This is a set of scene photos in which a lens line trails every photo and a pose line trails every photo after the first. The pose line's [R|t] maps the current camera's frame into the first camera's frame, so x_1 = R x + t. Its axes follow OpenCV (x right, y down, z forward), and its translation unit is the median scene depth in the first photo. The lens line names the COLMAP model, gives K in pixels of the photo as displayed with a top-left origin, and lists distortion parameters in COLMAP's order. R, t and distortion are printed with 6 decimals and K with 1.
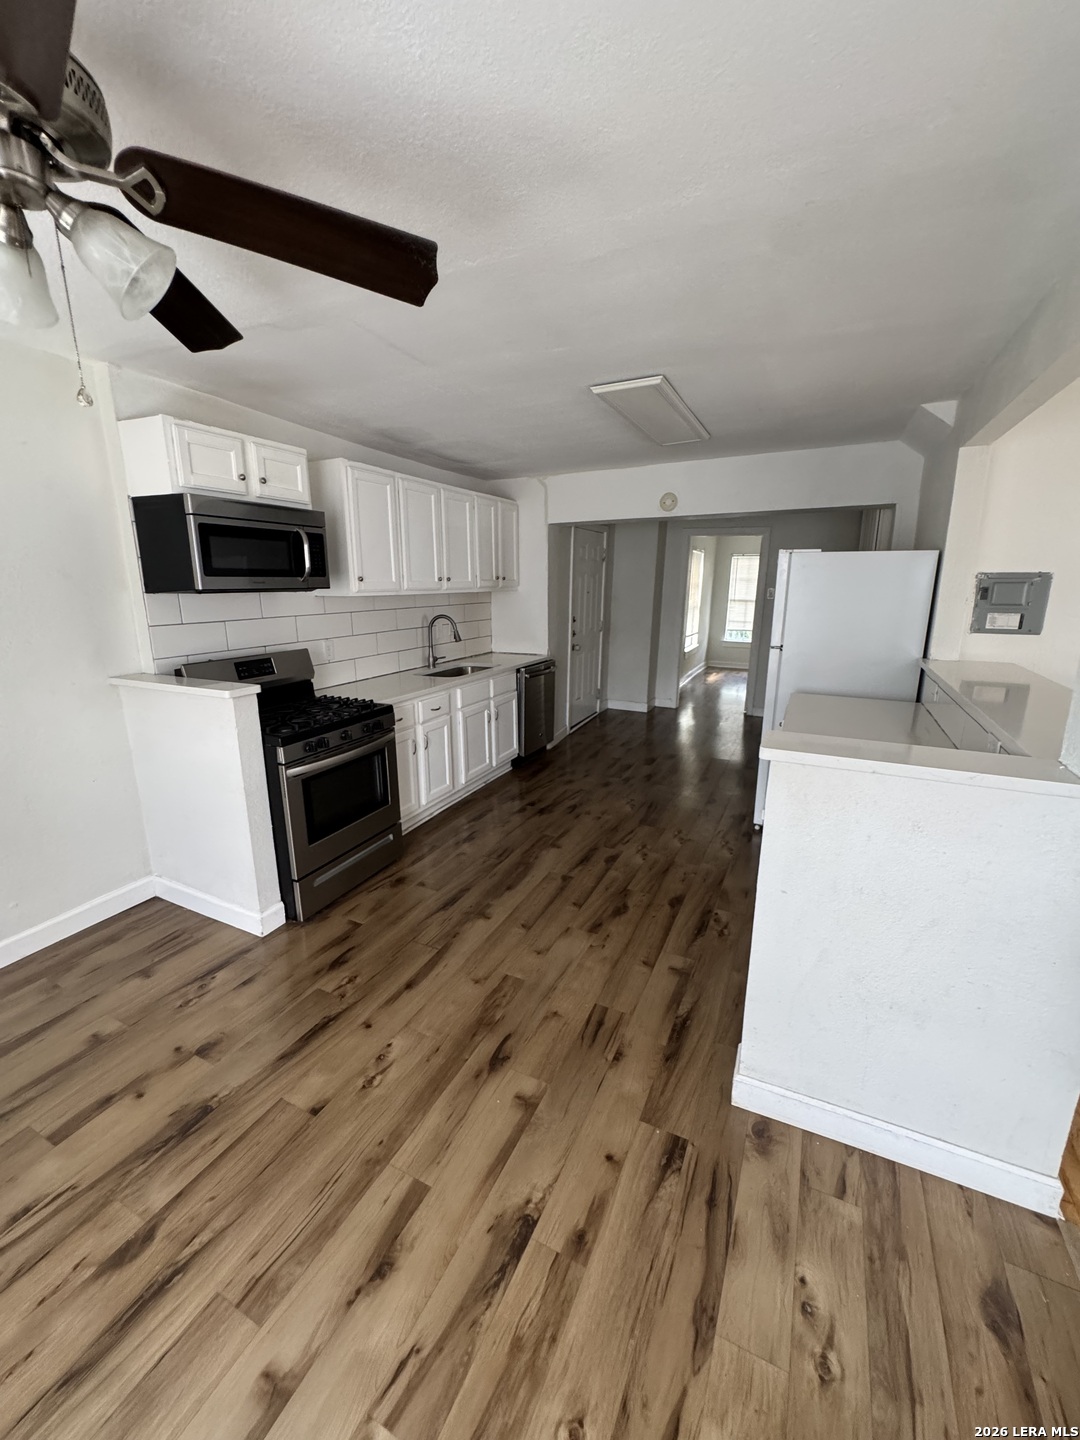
lens RADIAL K [[577.0, 0, 543.9], [0, 577.0, 722.7], [0, 0, 1]] dist [-0.007854, 0.001363]
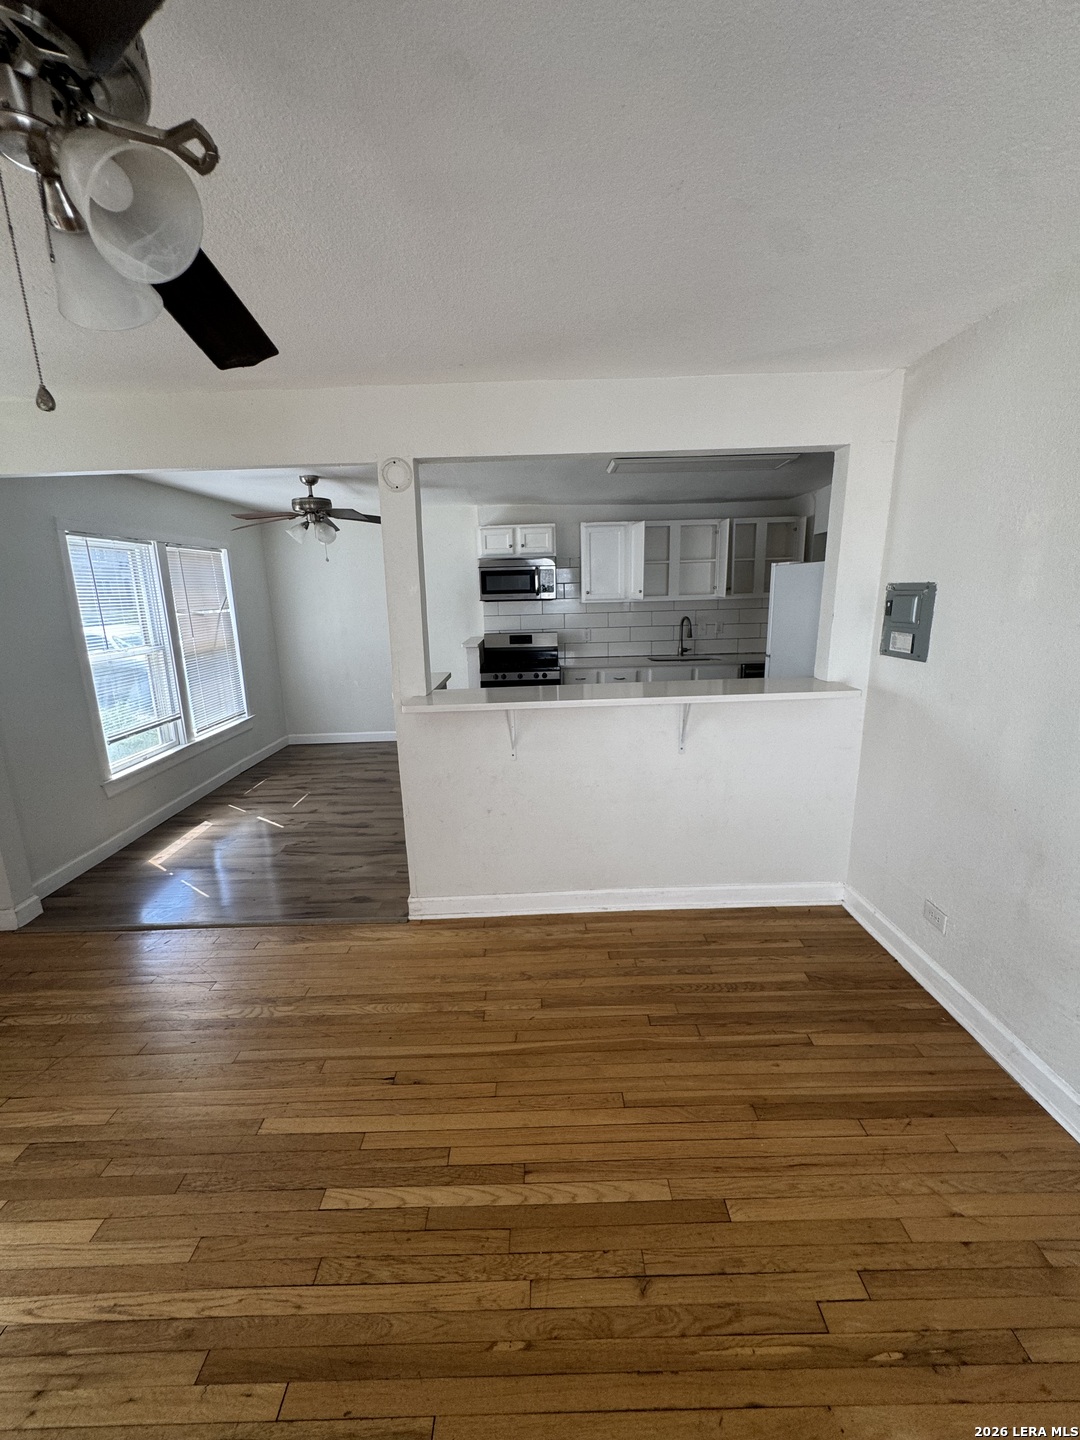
lens RADIAL K [[577.0, 0, 543.7], [0, 577.0, 721.8], [0, 0, 1]] dist [-0.007854, 0.001363]
pose [[0.435393, 0.191703, -0.879592, 1.162865], [-0.191599, 0.974411, 0.117528, -0.058033], [0.879615, 0.117358, 0.460982, 0.168006]]
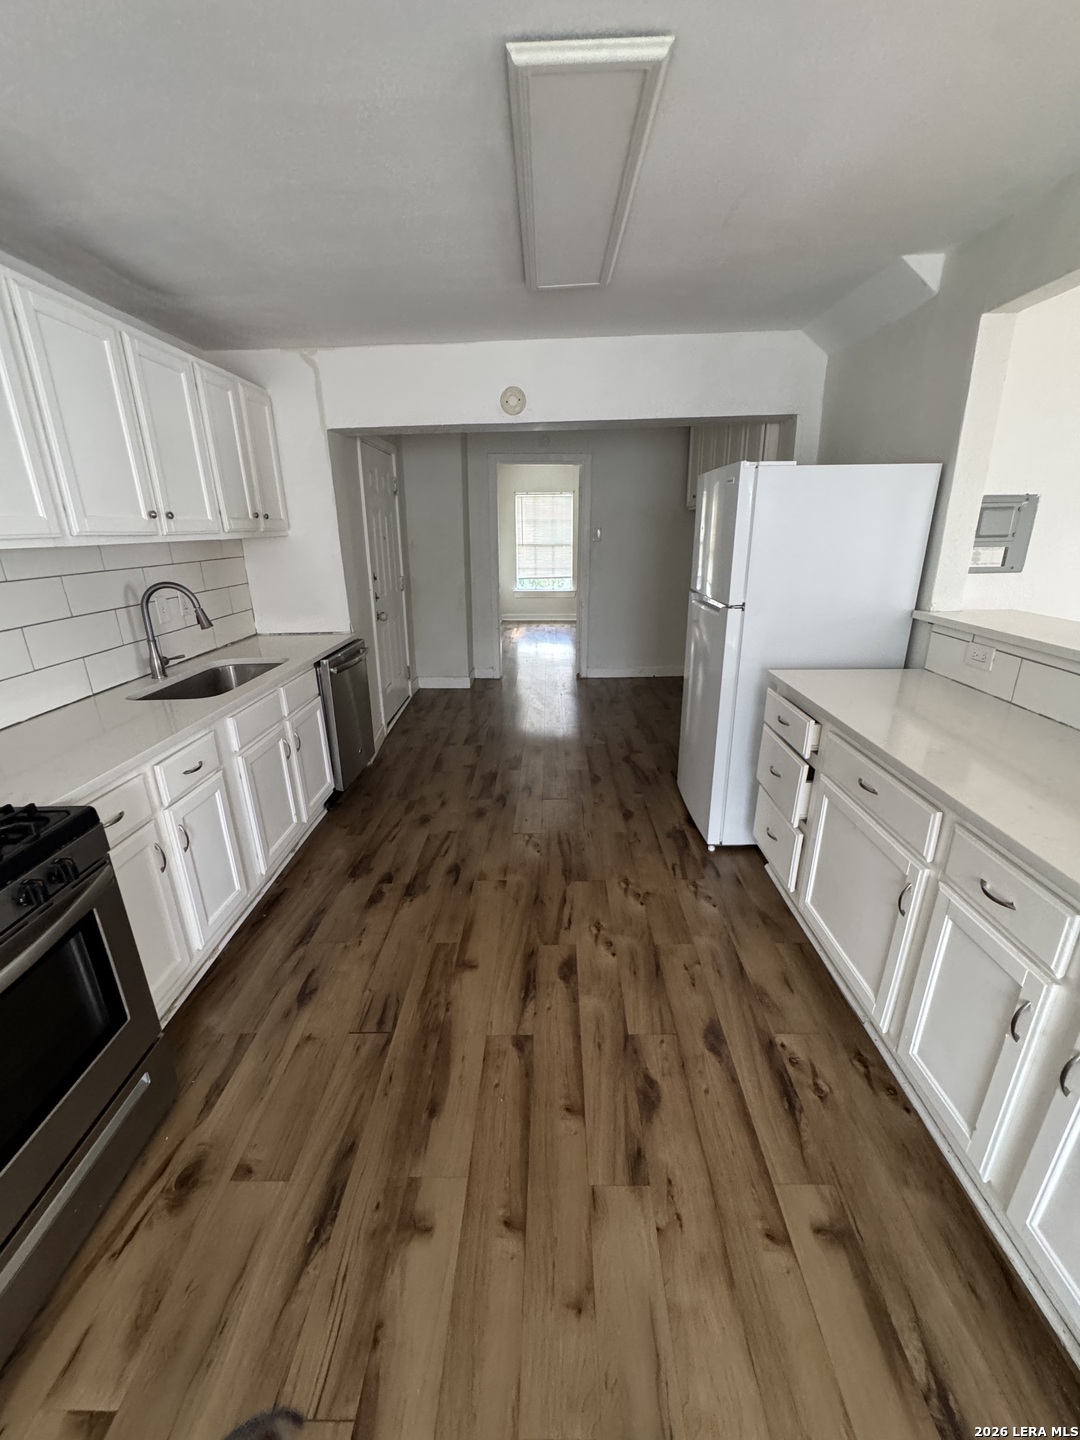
lens RADIAL K [[577.0, 0, 541.9], [0, 577.0, 720.8], [0, 0, 1]] dist [-0.007854, 0.001363]
pose [[0.908716, -0.146241, 0.390960, -0.107533], [0.114106, 0.987974, 0.104338, -0.092487], [-0.401517, -0.050203, 0.914475, 0.440229]]
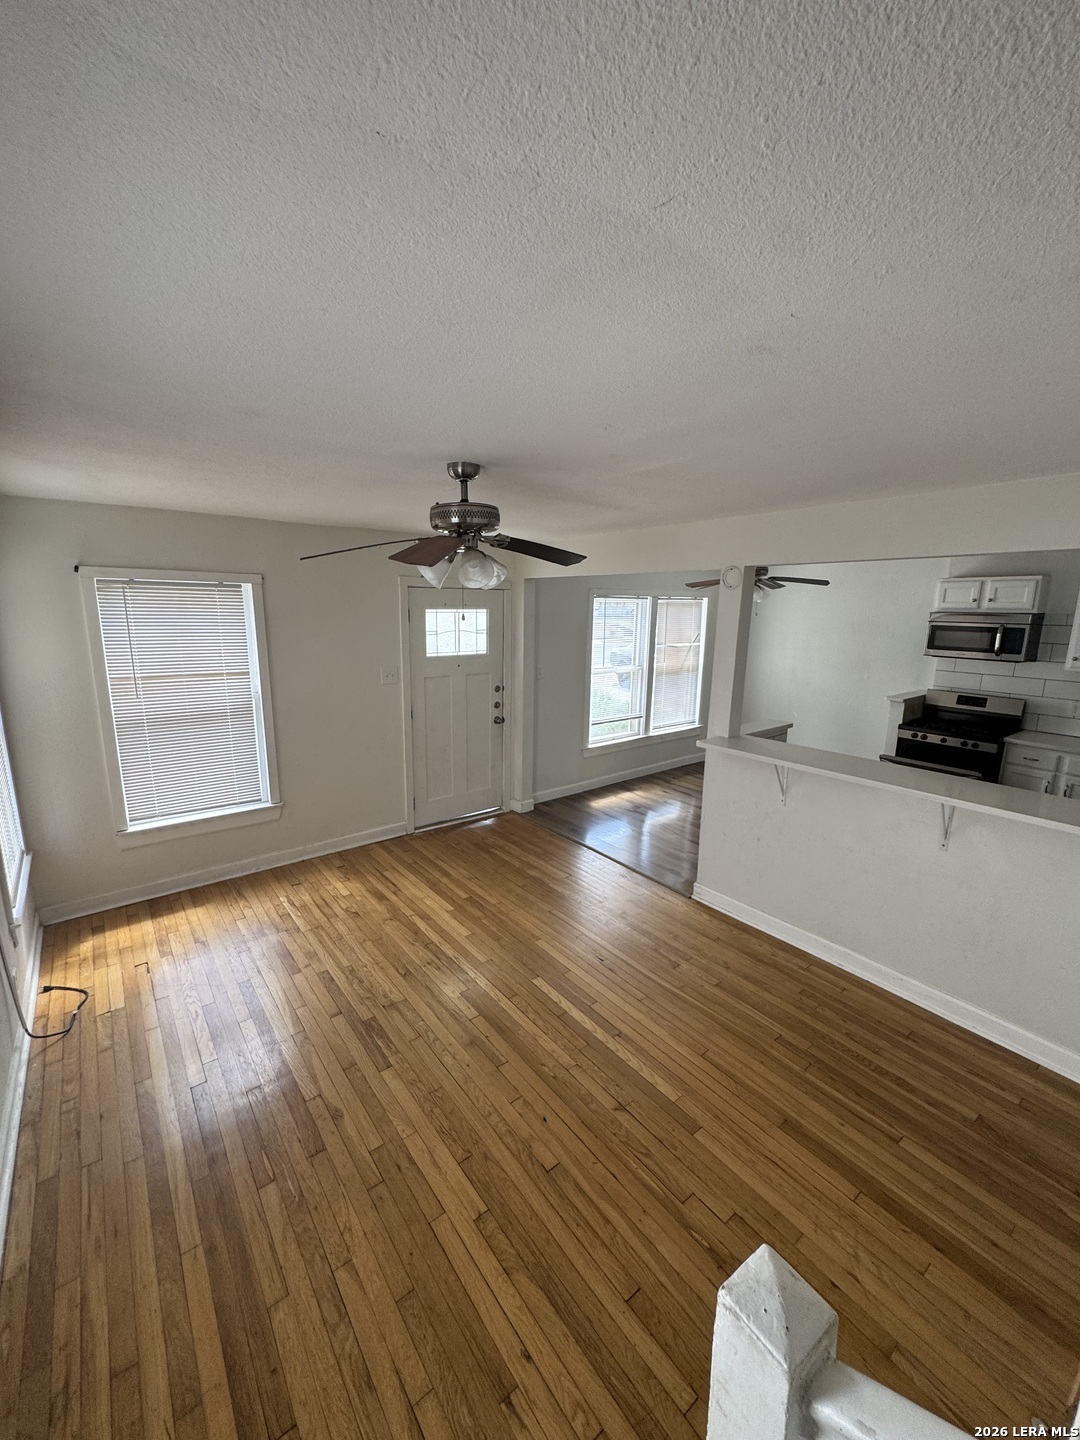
lens RADIAL K [[577.0, 0, 540.5], [0, 577.0, 719.6], [0, 0, 1]] dist [-0.007854, 0.001363]
pose [[-0.449627, 0.170509, -0.876791, 1.457415], [-0.227281, 0.927462, 0.296914, -0.232139], [0.863817, 0.332779, -0.378258, 0.473795]]
